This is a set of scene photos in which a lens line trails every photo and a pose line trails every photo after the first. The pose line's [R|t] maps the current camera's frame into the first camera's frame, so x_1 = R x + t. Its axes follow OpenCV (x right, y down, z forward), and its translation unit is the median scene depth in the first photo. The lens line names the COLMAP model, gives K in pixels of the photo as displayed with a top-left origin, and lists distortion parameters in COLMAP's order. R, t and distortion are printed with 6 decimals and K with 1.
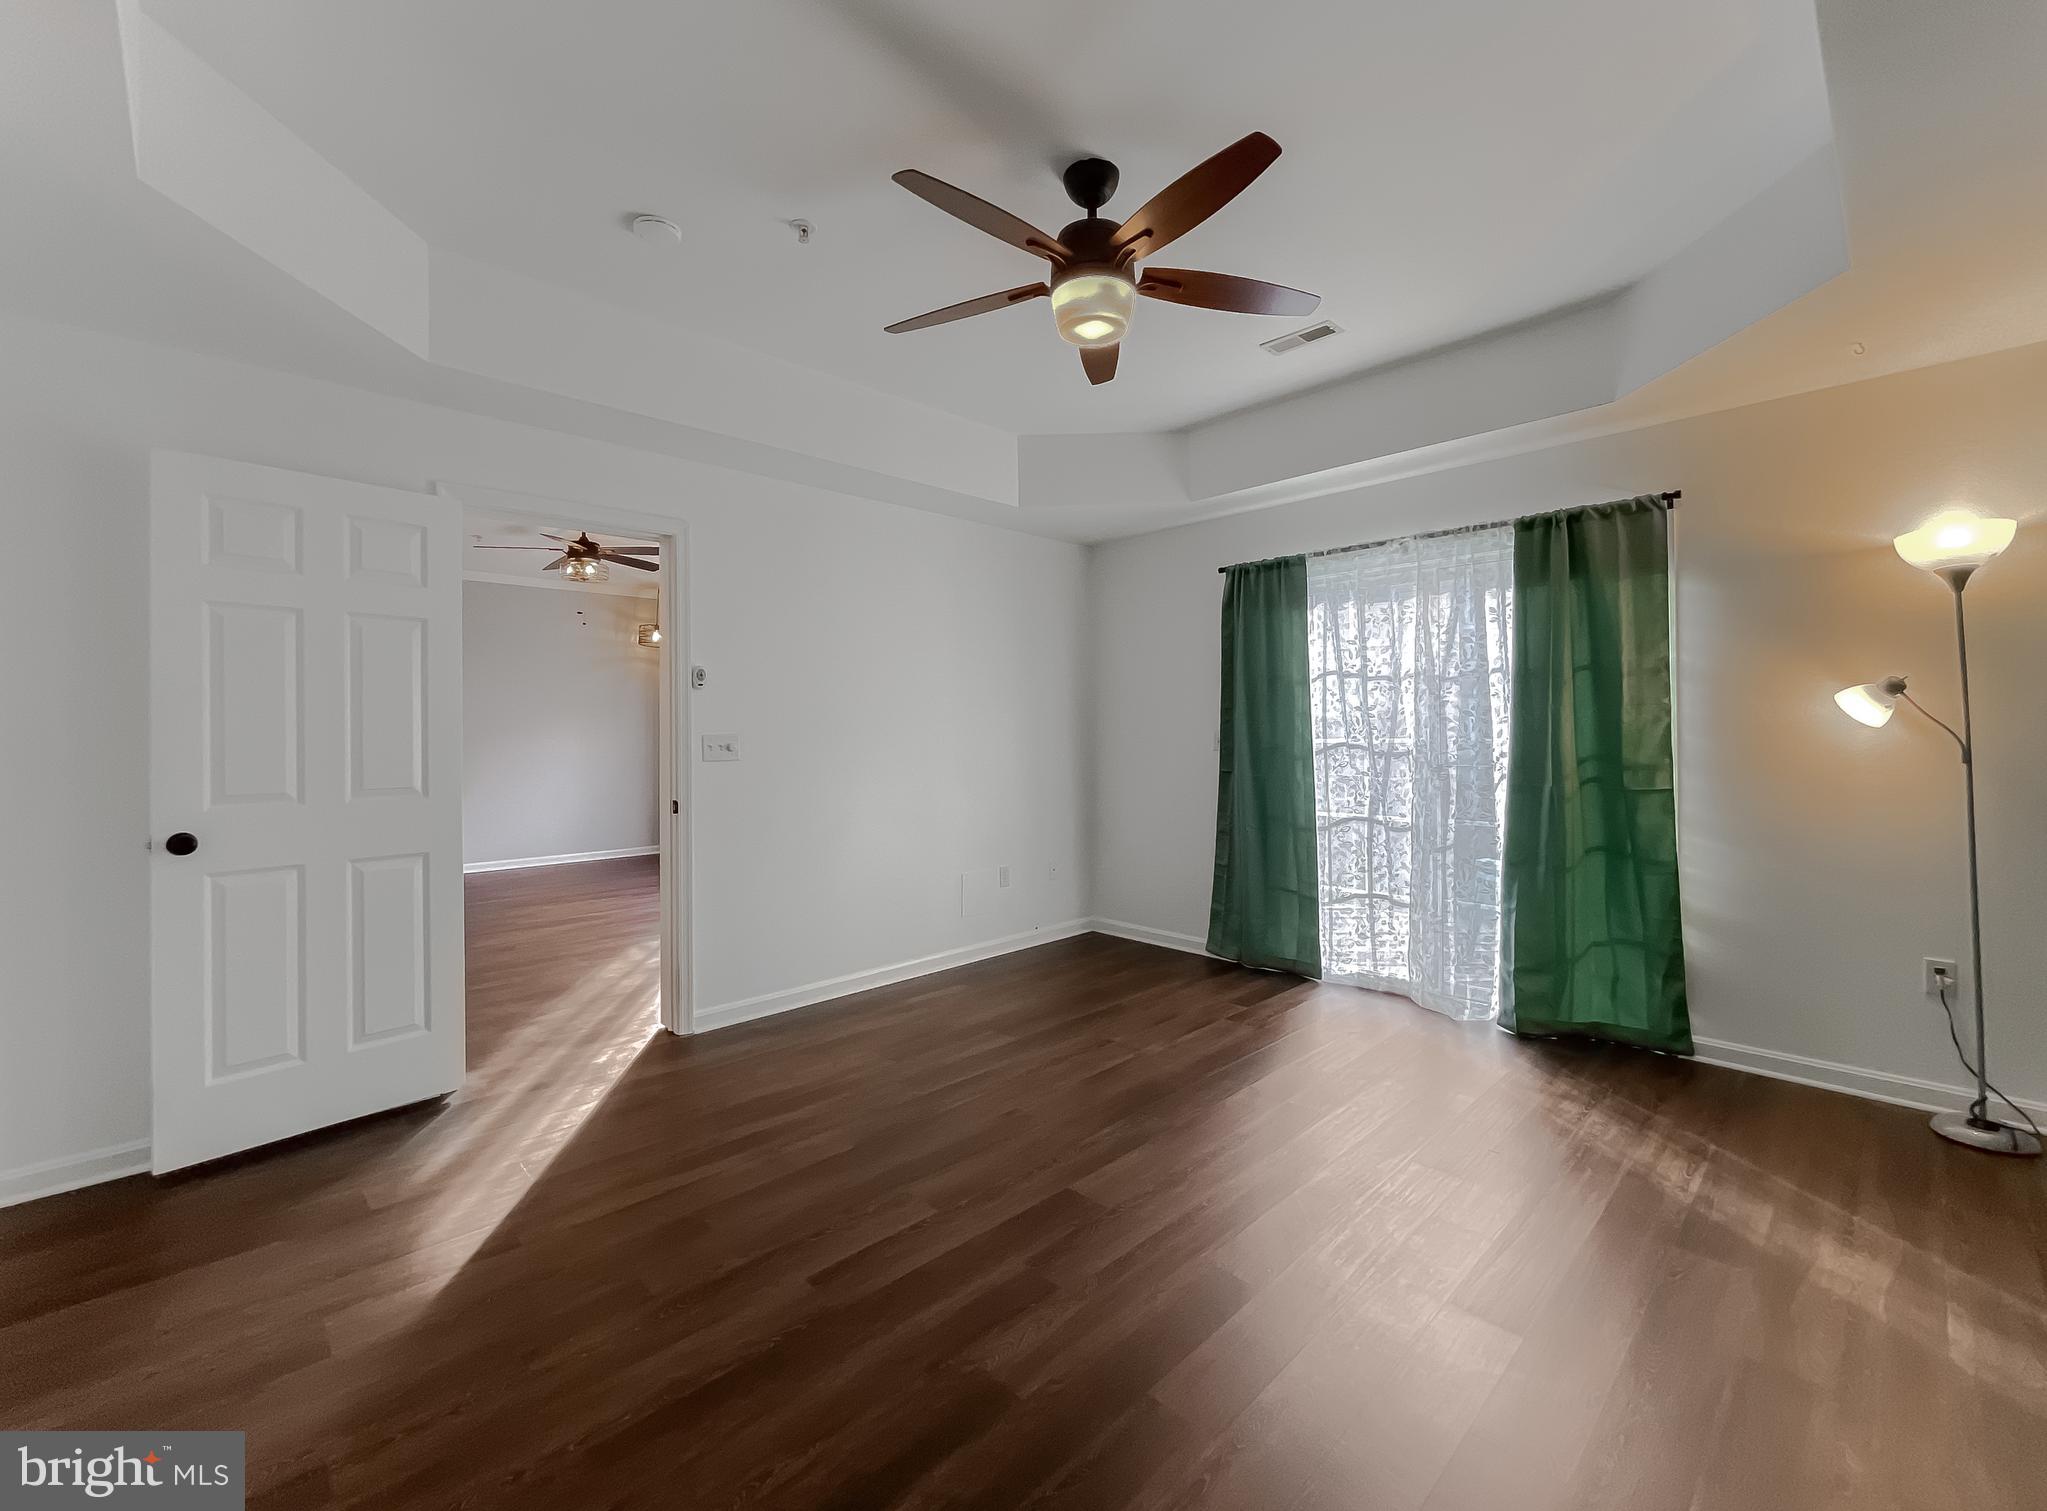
lens RADIAL K [[854.9, 0, 1017.8], [0, 854.9, 725.5], [0, 0, 1]] dist [-0.003148, -0.000665]
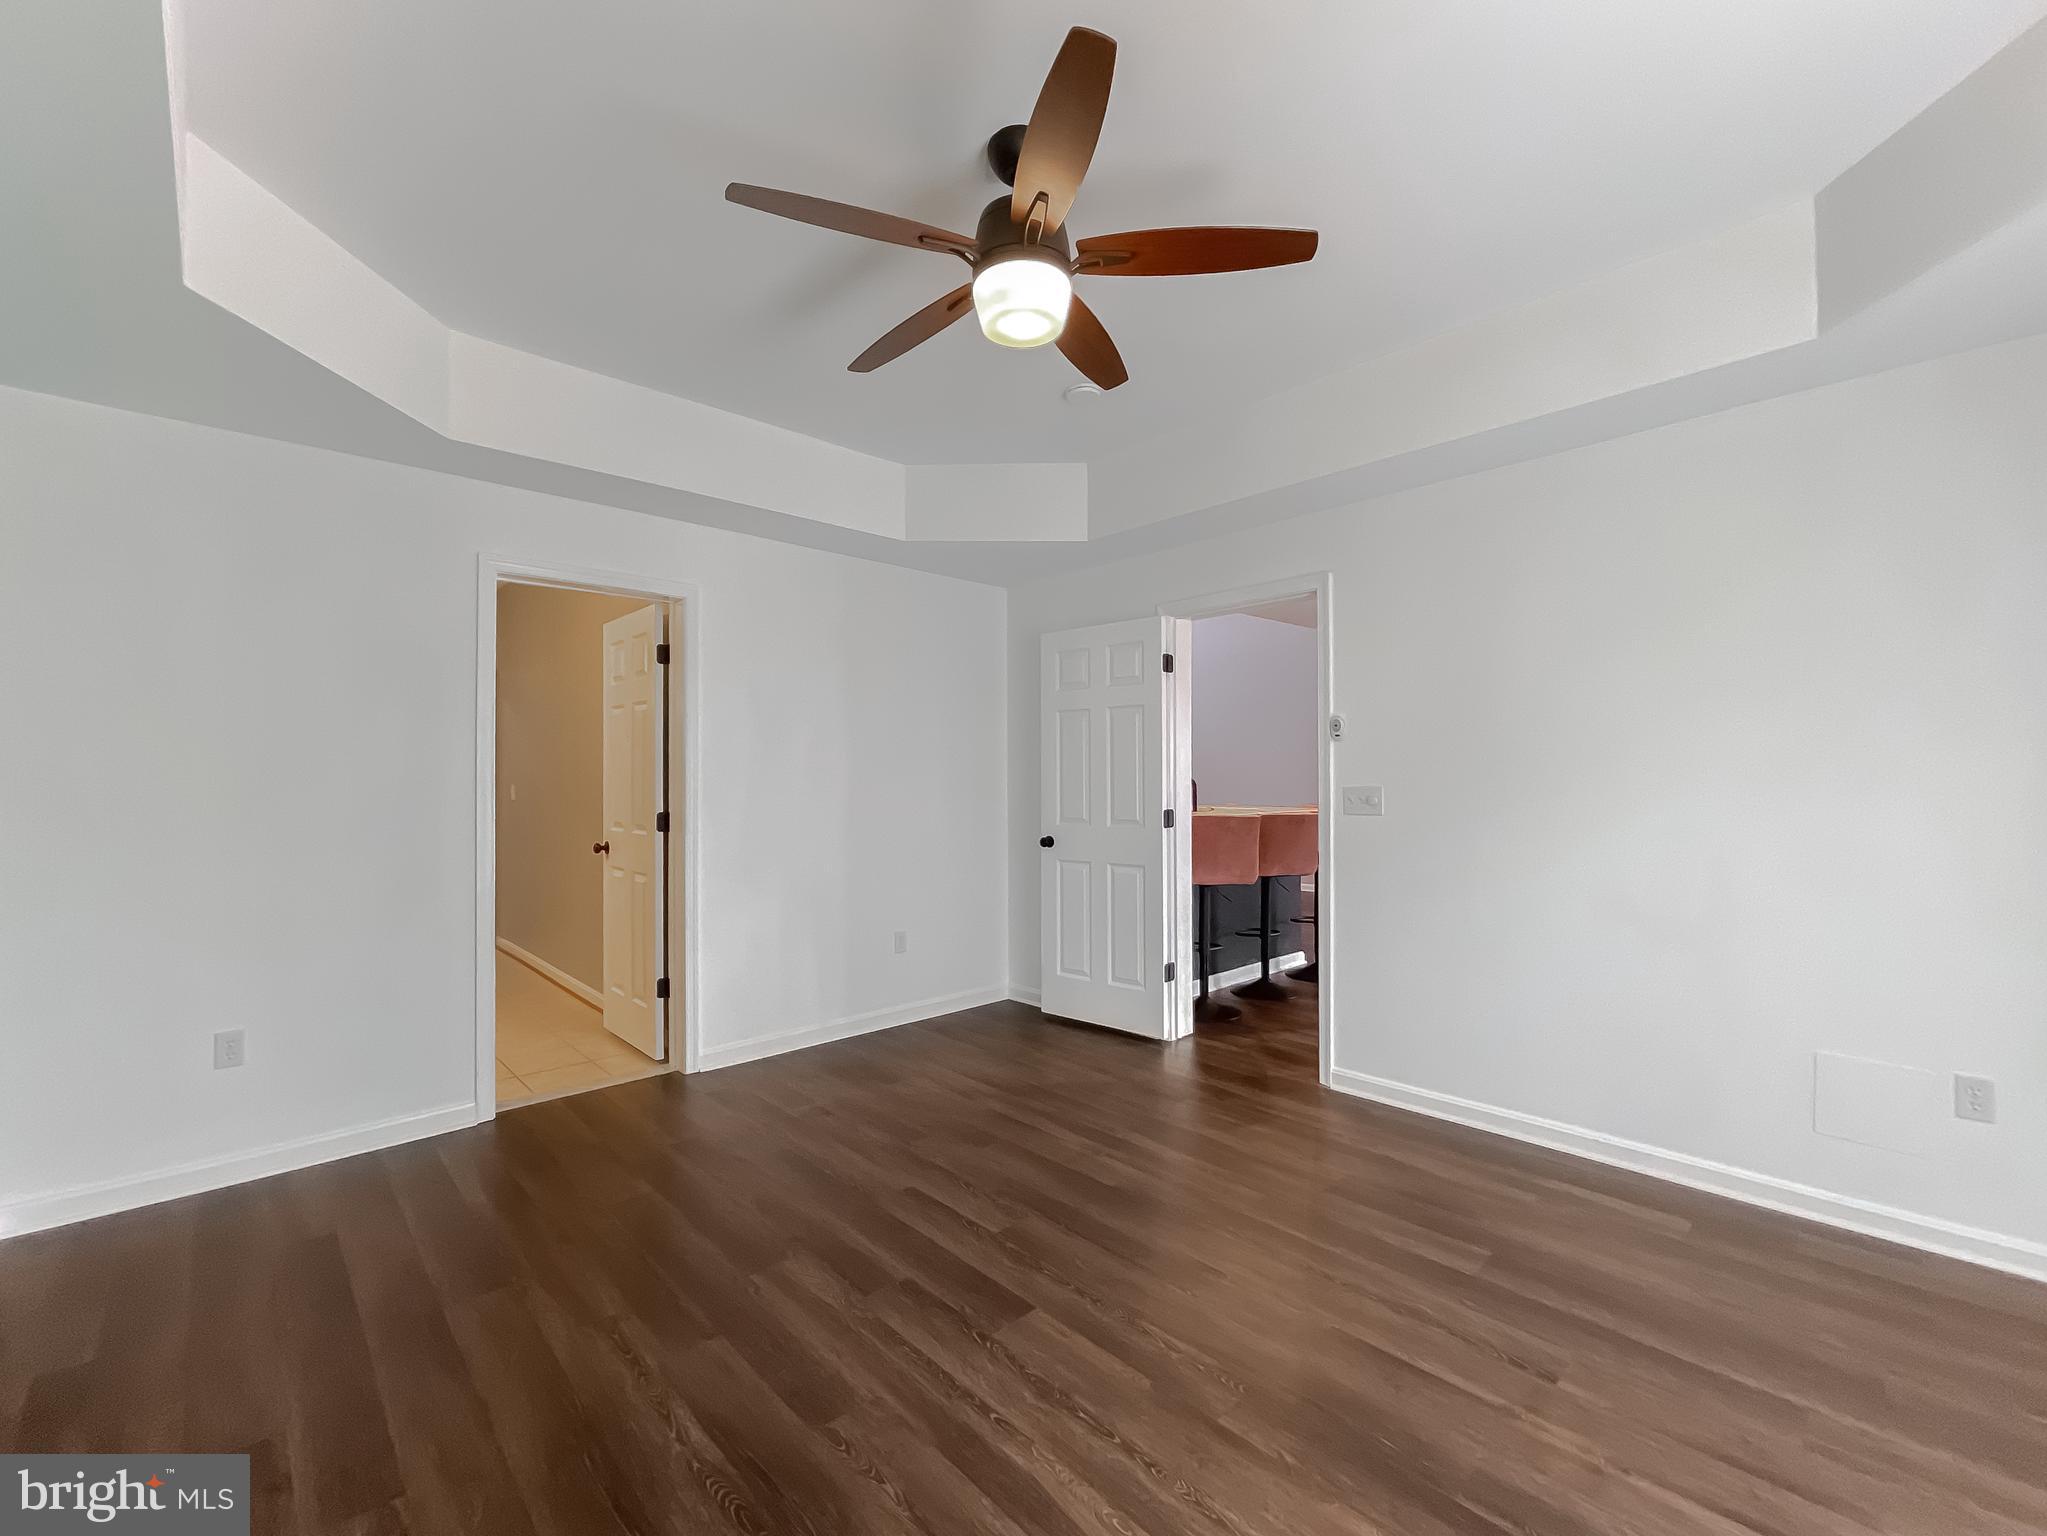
lens RADIAL K [[851.9, 0, 1014.7], [0, 851.9, 774.4], [0, 0, 1]] dist [-0.002361, 0.000353]
pose [[-0.008484, 0.004858, -0.999952, 0.839645], [0.010422, 0.999934, 0.004770, -0.016230], [0.999910, -0.010381, -0.008534, 0.884585]]
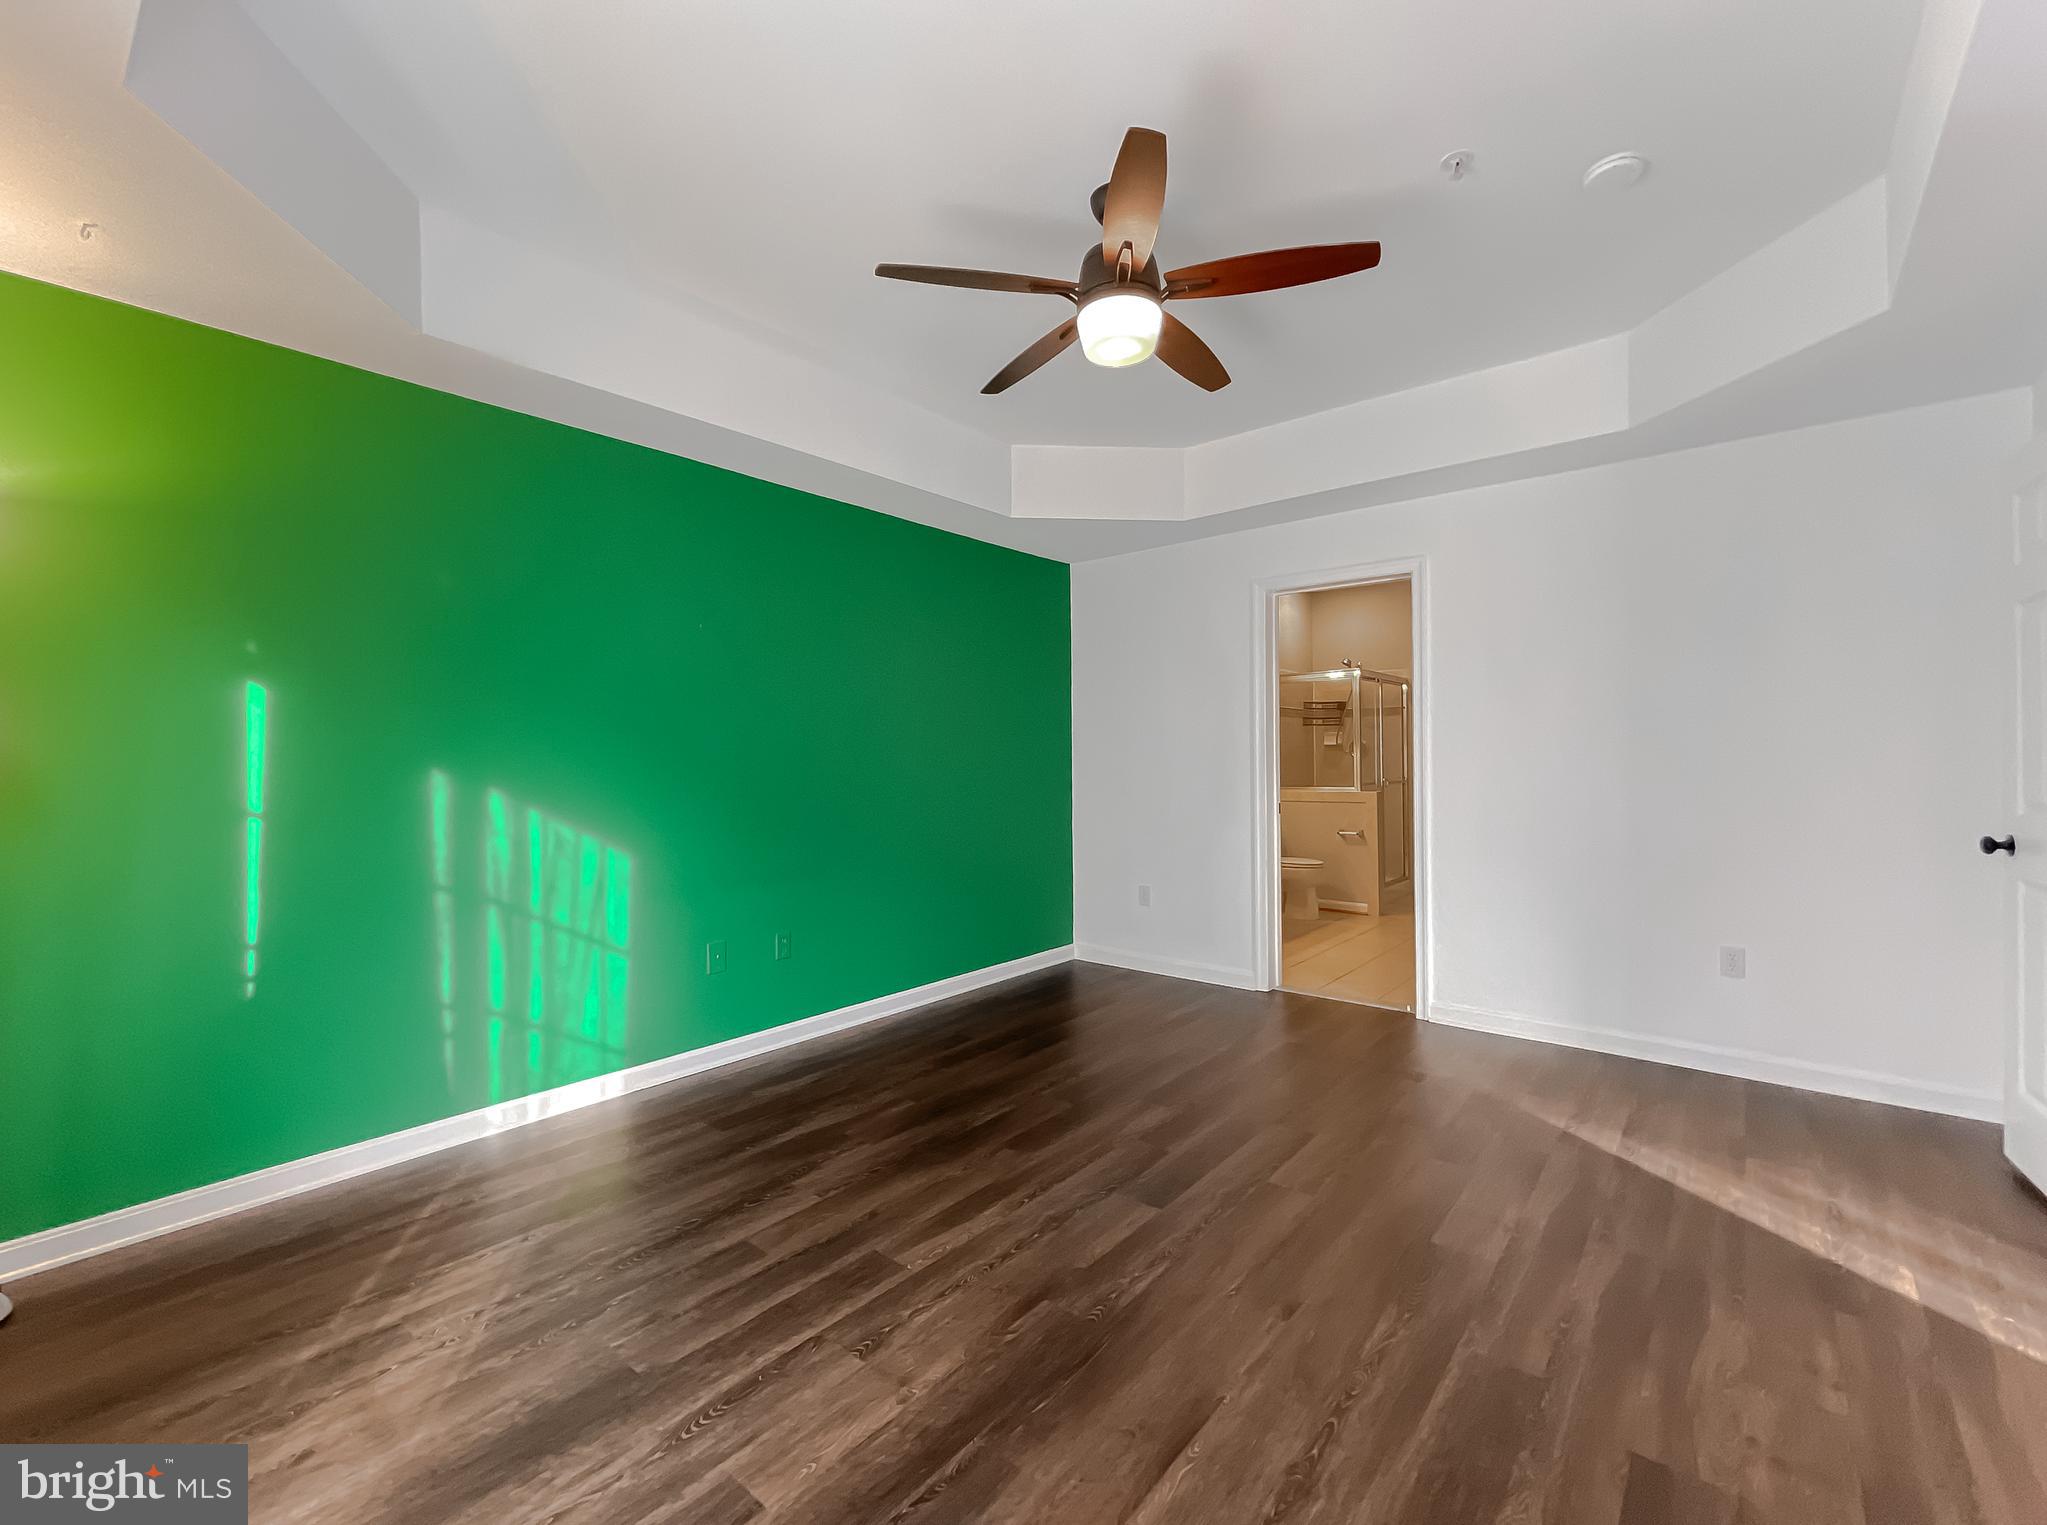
lens RADIAL K [[875.0, 0, 1023.5], [0, 875.0, 762.5], [0, 0, 1]] dist [-0.001181, -0.000193]
pose [[-0.992941, 0.015496, -0.117593, 0.291596], [0.015980, 0.999867, -0.003178, 0.021787], [0.117529, -0.005035, -0.993057, 1.776732]]
